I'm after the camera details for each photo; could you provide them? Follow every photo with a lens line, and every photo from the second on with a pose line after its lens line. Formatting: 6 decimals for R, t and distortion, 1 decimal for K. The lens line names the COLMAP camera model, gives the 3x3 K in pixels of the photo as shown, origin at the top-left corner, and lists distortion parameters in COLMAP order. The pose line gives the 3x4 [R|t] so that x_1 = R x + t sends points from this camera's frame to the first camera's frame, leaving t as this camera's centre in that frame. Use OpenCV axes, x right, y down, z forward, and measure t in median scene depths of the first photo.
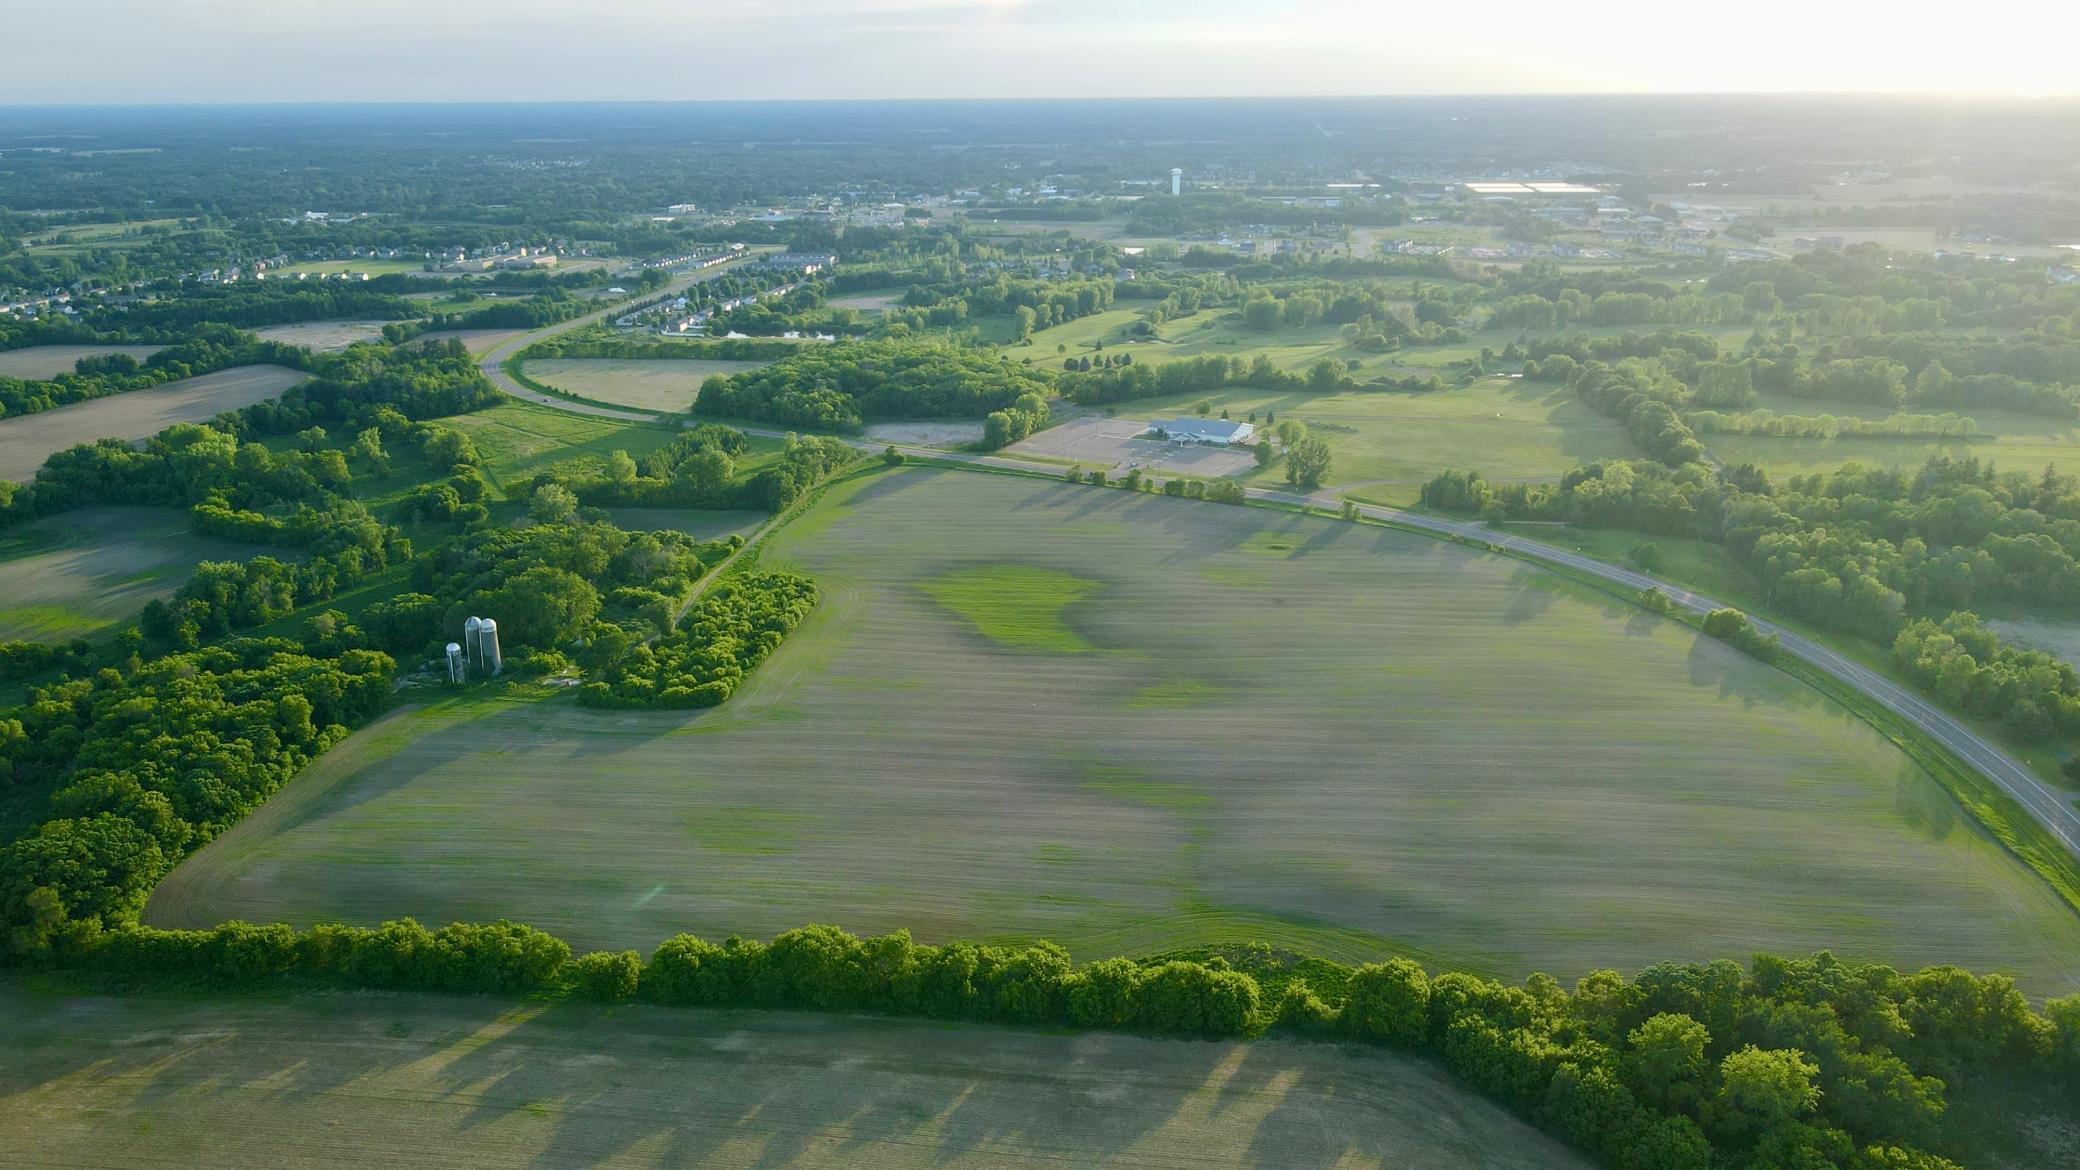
lens RADIAL K [[1528.5, 0, 1047.6], [0, 1528.5, 588.9], [0, 0, 1]] dist [0.009002, 0.015570]
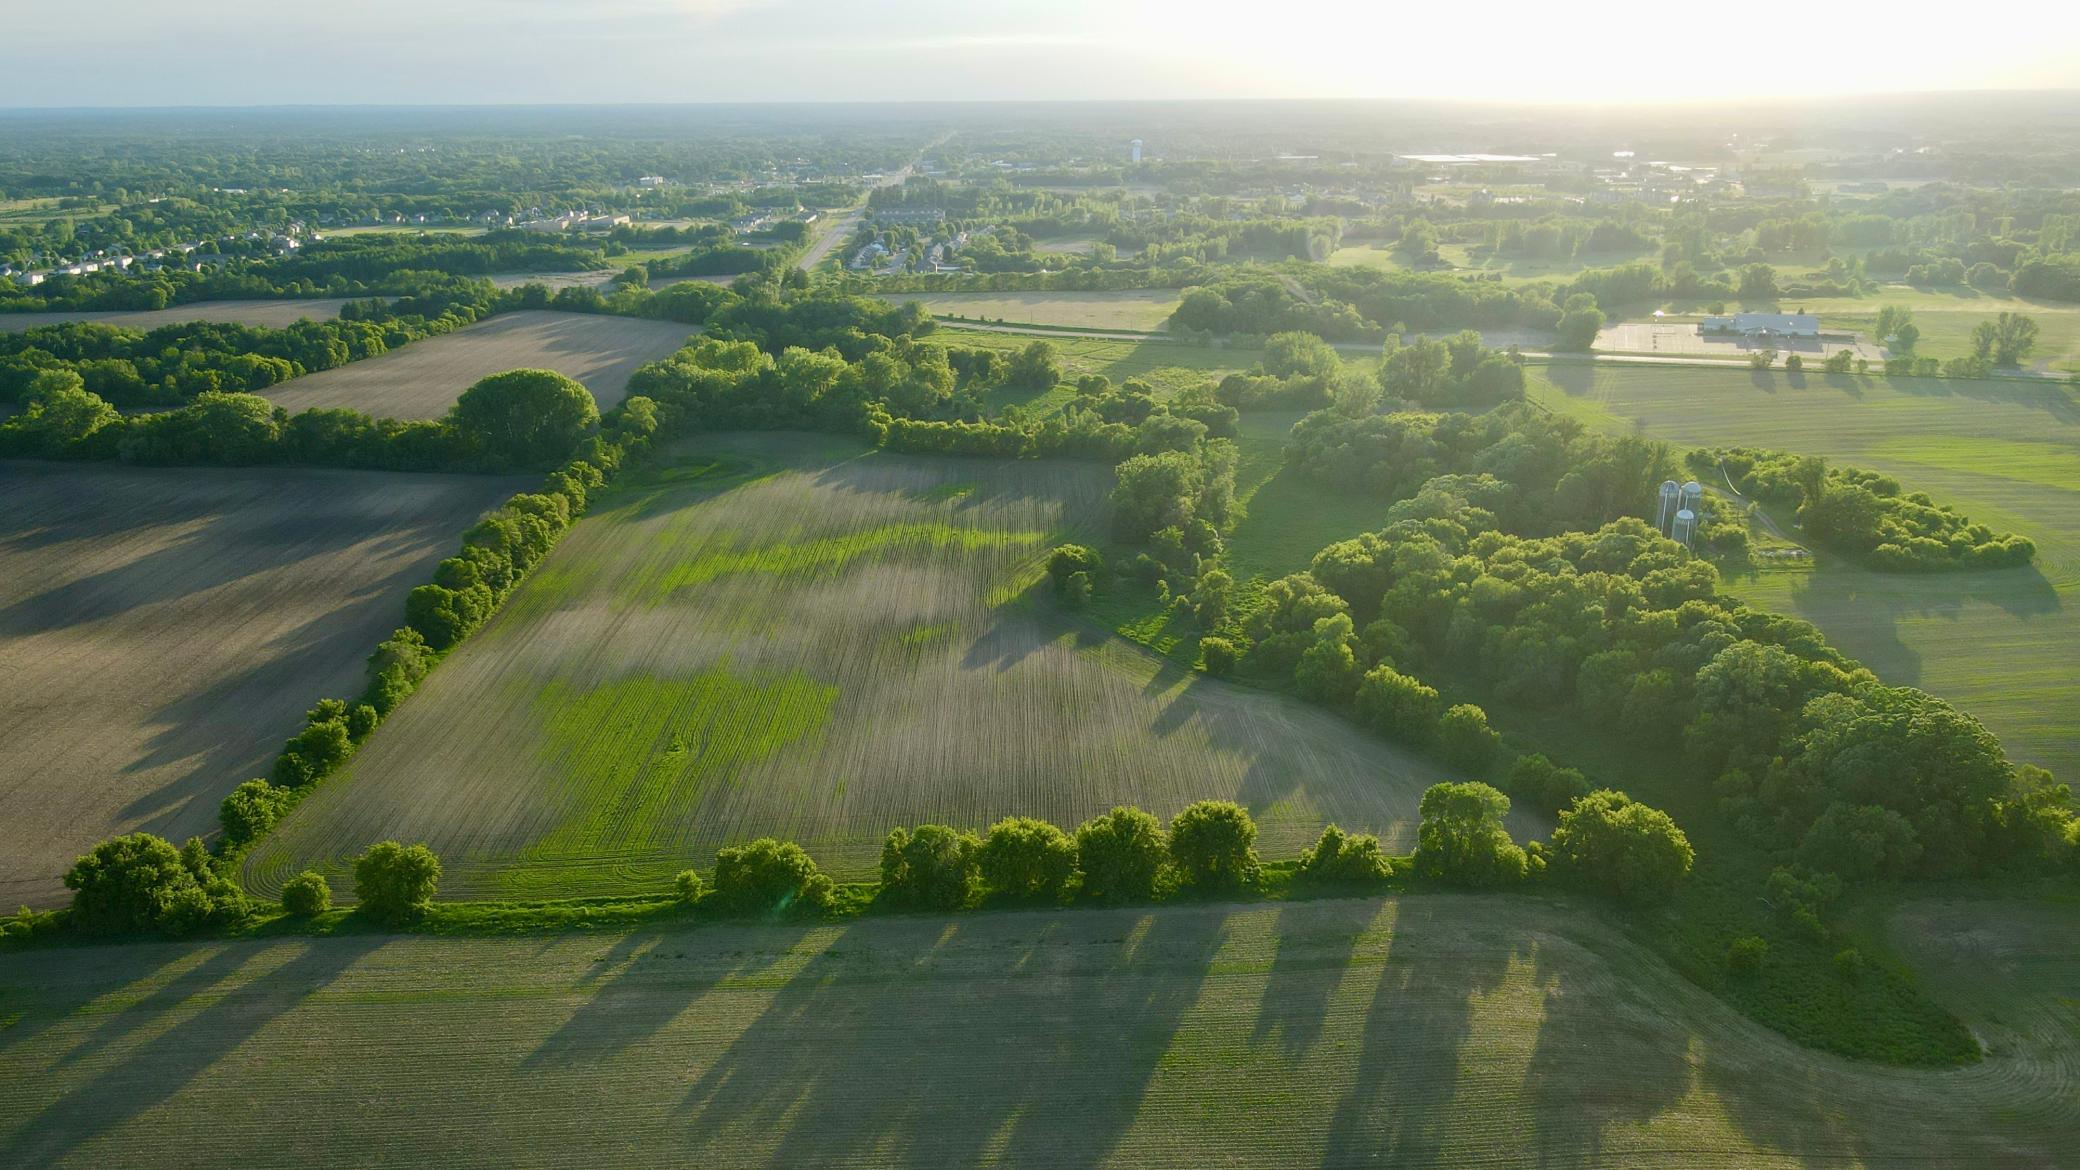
lens RADIAL K [[1541.0, 0, 1049.0], [0, 1541.0, 554.1], [0, 0, 1]] dist [-0.003207, 0.047313]
pose [[0.984530, -0.050391, 0.167813, -0.577812], [0.054970, 0.998229, -0.022753, 0.039640], [-0.166369, 0.031625, 0.985556, 0.160705]]
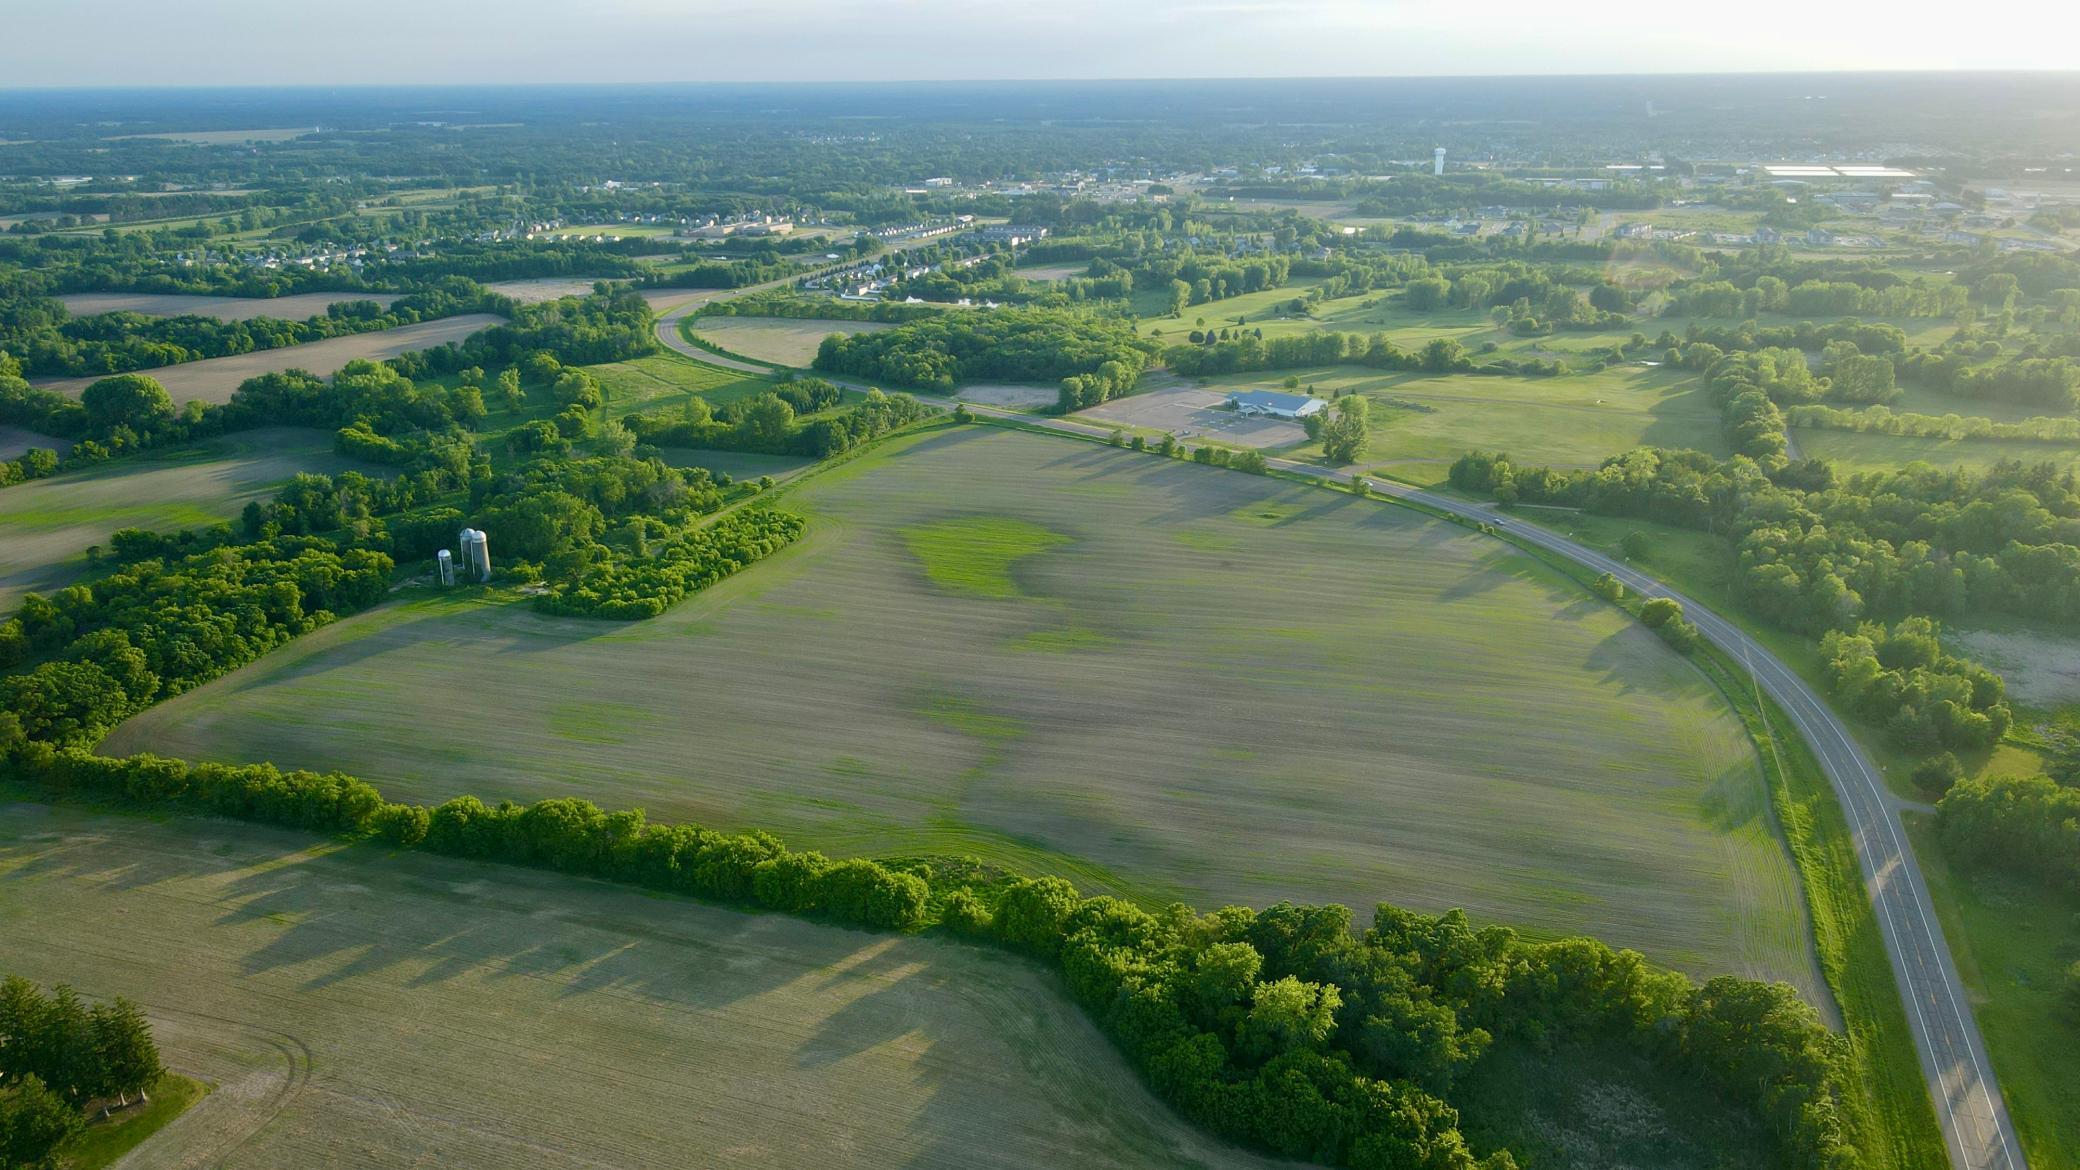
lens RADIAL K [[1532.8, 0, 1050.8], [0, 1532.8, 580.4], [0, 0, 1]] dist [0.000164, 0.024593]
pose [[0.979011, 0.064744, -0.193249, 0.182812], [-0.063451, 0.997902, 0.012878, 0.009895], [0.193677, -0.000346, 0.981065, -0.019730]]
